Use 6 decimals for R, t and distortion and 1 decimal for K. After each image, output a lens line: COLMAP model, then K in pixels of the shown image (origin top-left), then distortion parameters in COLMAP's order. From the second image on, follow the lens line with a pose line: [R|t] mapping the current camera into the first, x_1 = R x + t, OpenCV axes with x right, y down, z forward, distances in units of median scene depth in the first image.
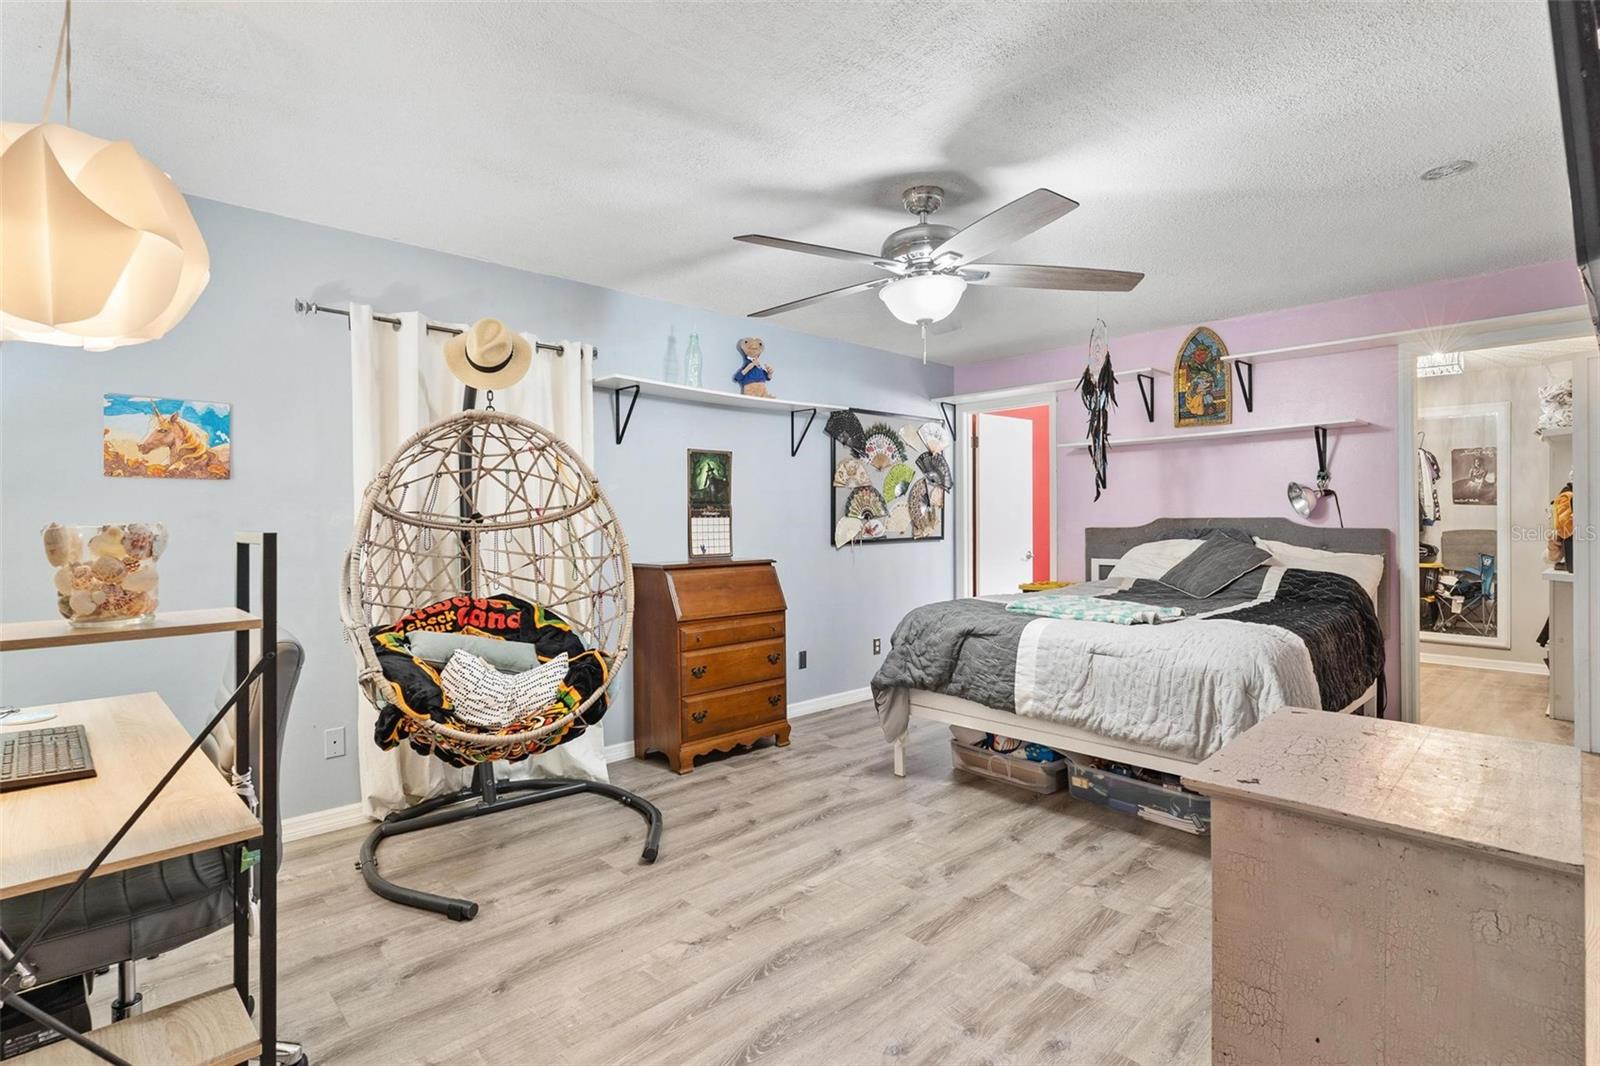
lens RADIAL K [[777.9, 0, 795.3], [0, 777.9, 516.6], [0, 0, 1]] dist [-0.000292, 0.000407]
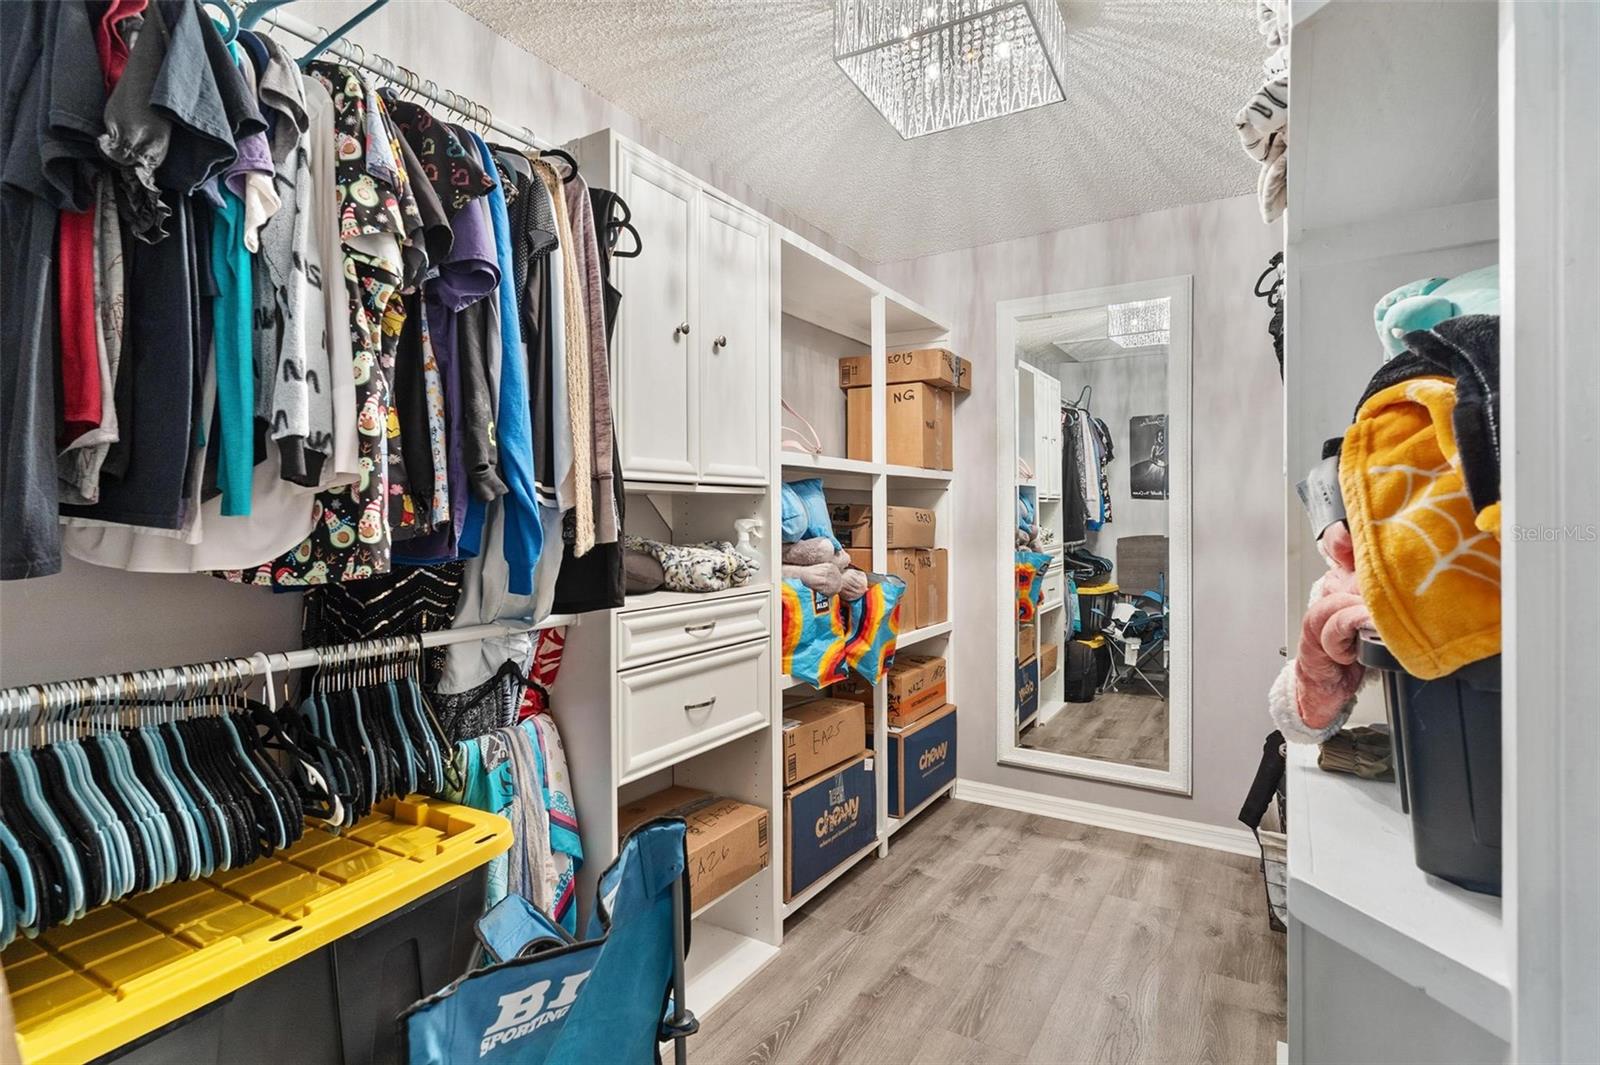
lens RADIAL K [[777.9, 0, 795.3], [0, 777.9, 516.1], [0, 0, 1]] dist [-0.000292, 0.000407]
pose [[0.967802, 0.001715, 0.251706, 0.409964], [-0.002472, 0.999993, 0.002691, -0.001280], [-0.251700, -0.003227, 0.967800, 0.436517]]
